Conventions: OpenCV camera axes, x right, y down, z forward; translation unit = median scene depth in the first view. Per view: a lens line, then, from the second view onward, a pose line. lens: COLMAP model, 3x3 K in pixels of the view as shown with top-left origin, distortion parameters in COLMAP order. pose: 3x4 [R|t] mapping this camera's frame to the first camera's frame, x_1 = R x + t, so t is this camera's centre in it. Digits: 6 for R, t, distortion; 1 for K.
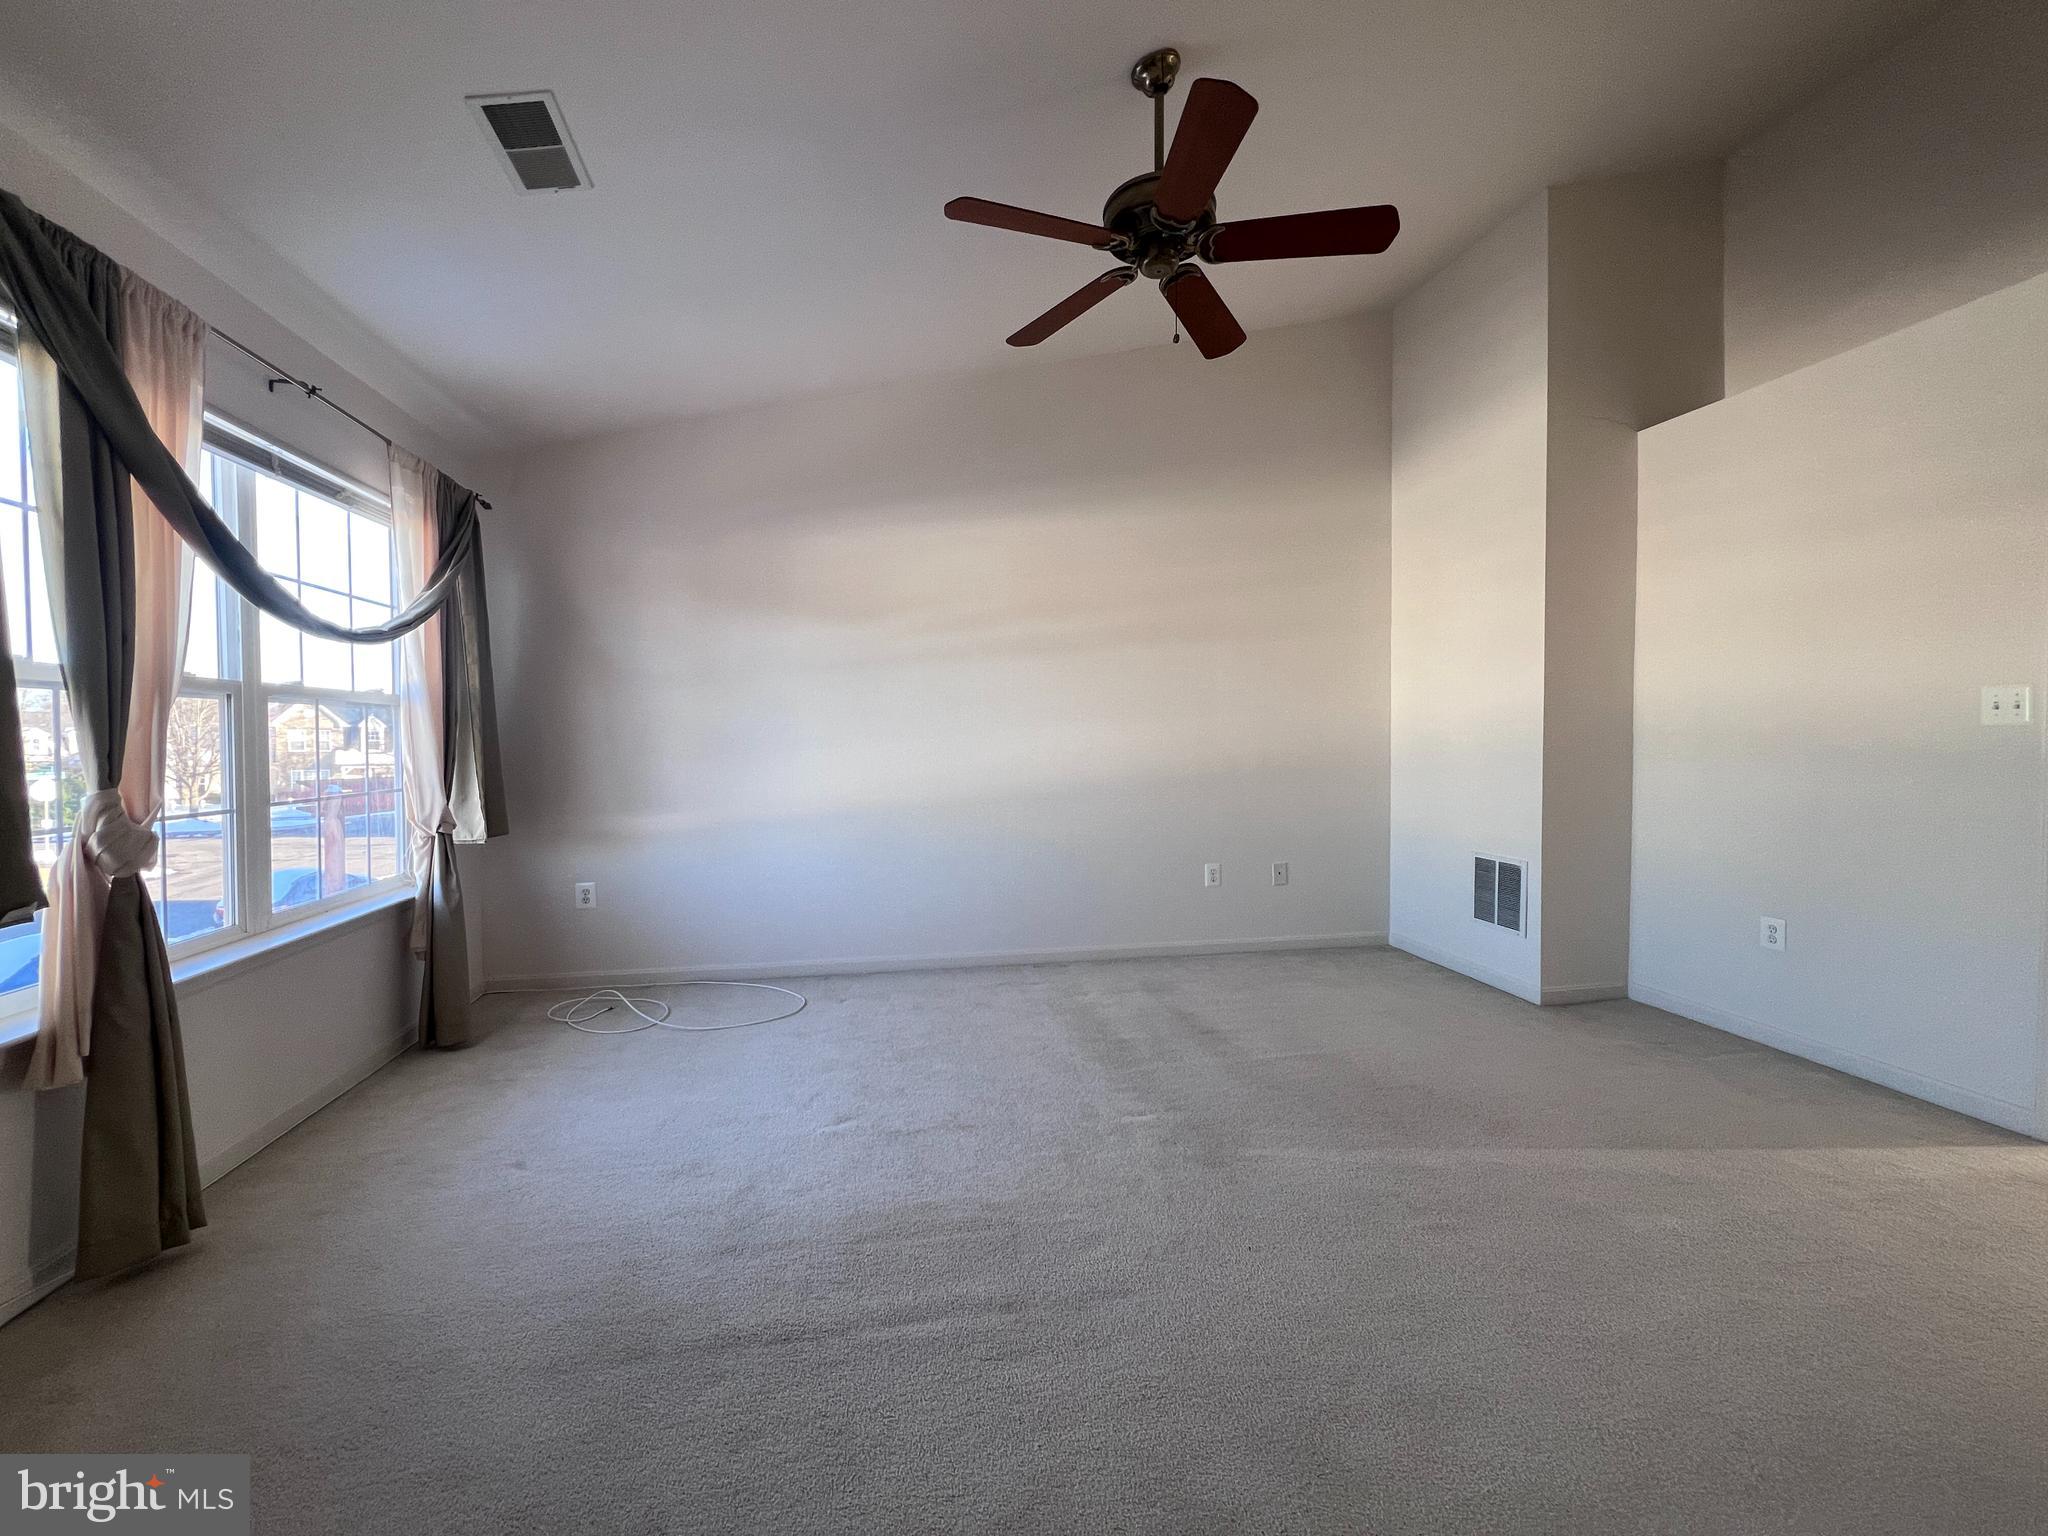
lens RADIAL K [[820.6, 0, 1022.5], [0, 820.6, 765.3], [0, 0, 1]] dist [-0.002072, 0.000234]
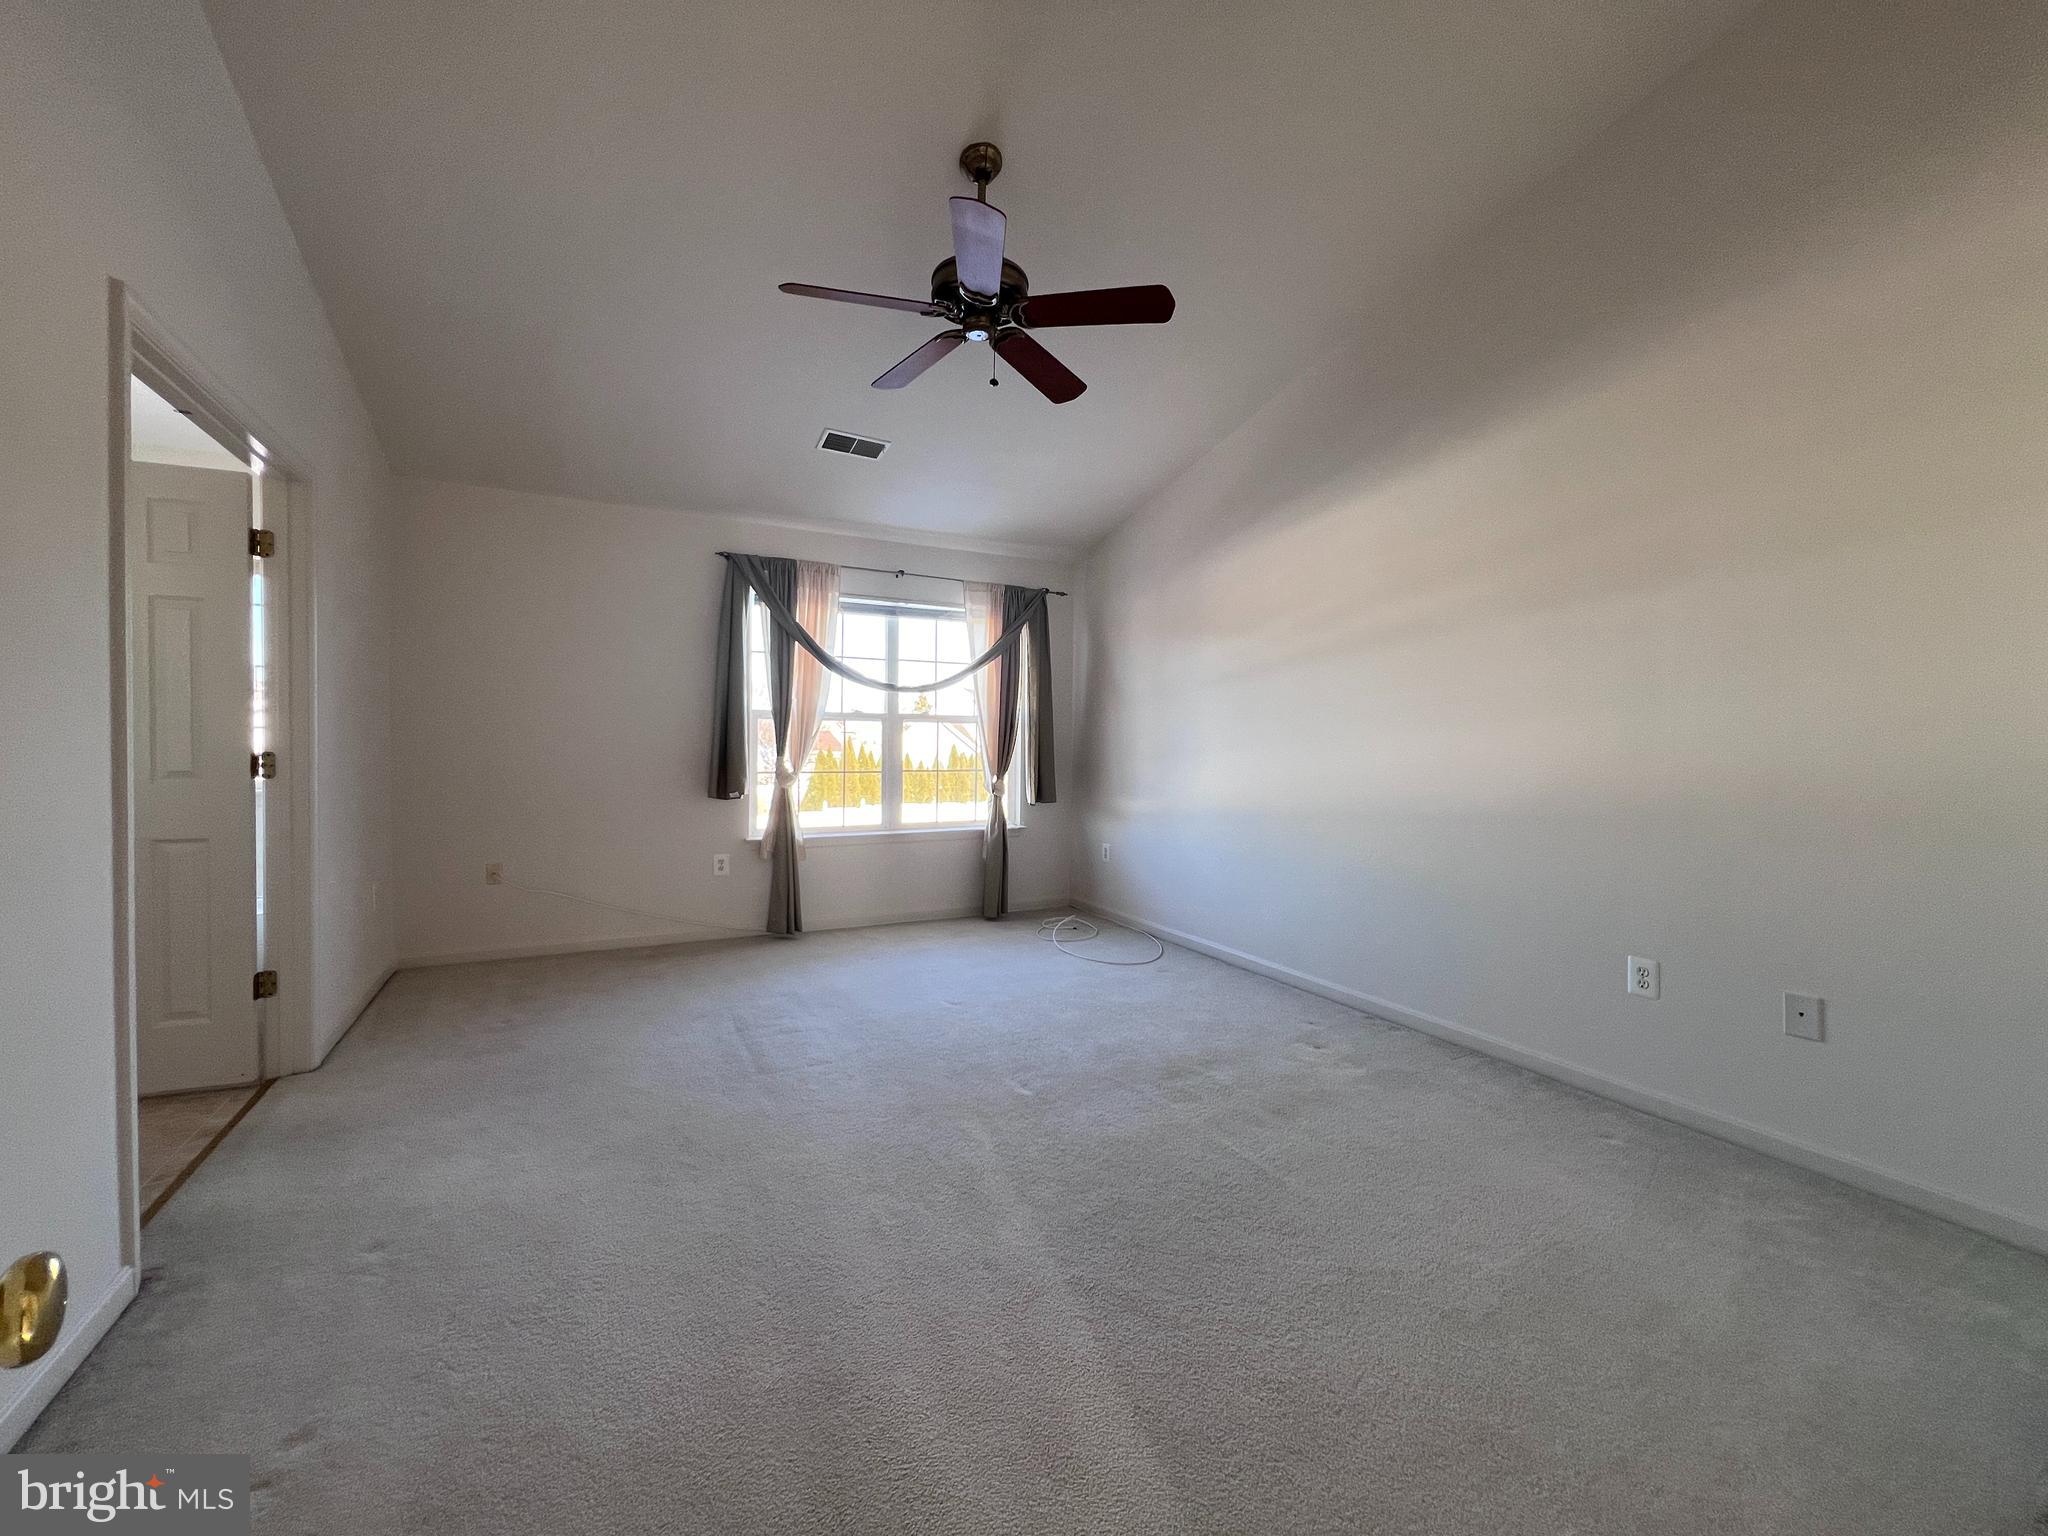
lens RADIAL K [[820.6, 0, 1030.4], [0, 820.6, 762.6], [0, 0, 1]] dist [-0.002072, 0.000234]
pose [[0.301174, 0.031229, -0.953058, 0.793645], [-0.045182, 0.998808, 0.018450, -0.017884], [0.952498, 0.037504, 0.302227, 0.451806]]
